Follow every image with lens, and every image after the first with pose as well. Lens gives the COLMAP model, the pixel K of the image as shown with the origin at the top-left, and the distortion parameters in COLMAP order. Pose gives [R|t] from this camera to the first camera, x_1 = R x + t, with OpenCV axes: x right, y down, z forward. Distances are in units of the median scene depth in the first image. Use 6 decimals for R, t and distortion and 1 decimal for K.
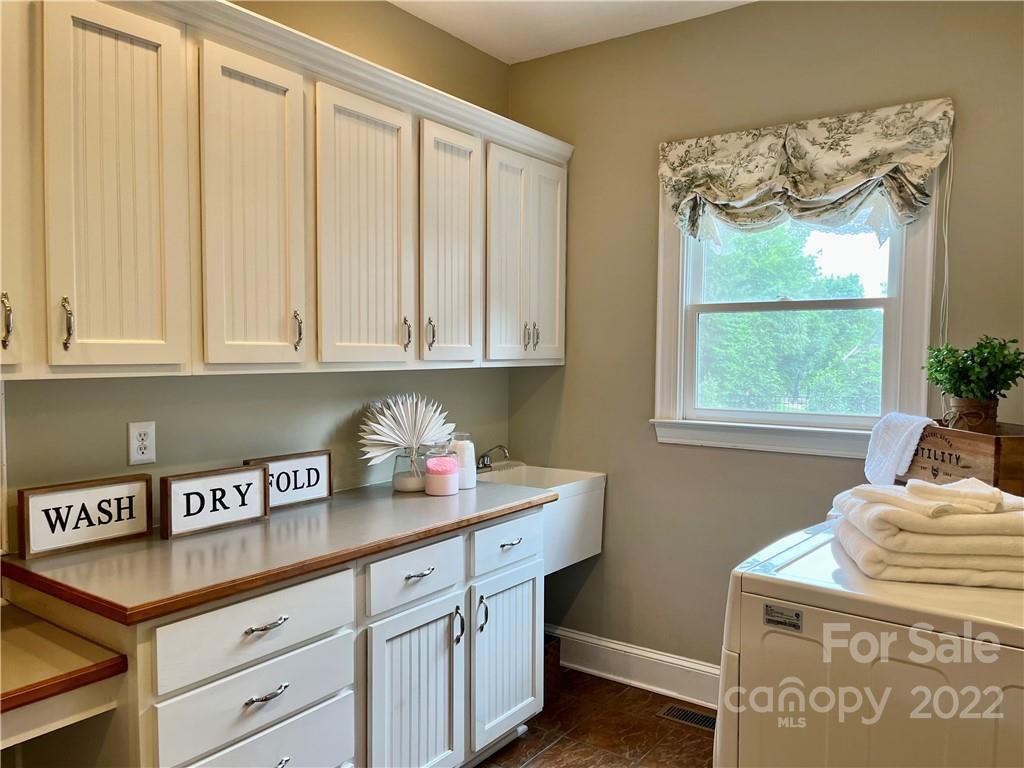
lens RADIAL K [[778.8, 0, 512.9], [0, 778.8, 384.4], [0, 0, 1]] dist [0.032058, -0.039525]
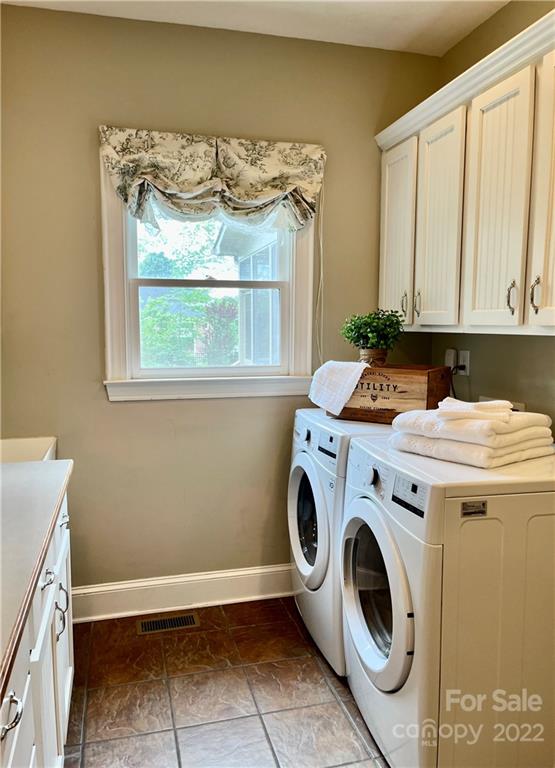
lens RADIAL K [[586.4, 0, 276.1], [0, 586.4, 384.2], [0, 0, 1]] dist [0.018485, -0.006143]
pose [[0.632940, -0.087403, 0.769251, -0.805272], [0.037200, 0.995893, 0.082546, -0.028522], [-0.773306, -0.023631, 0.633592, 0.739129]]
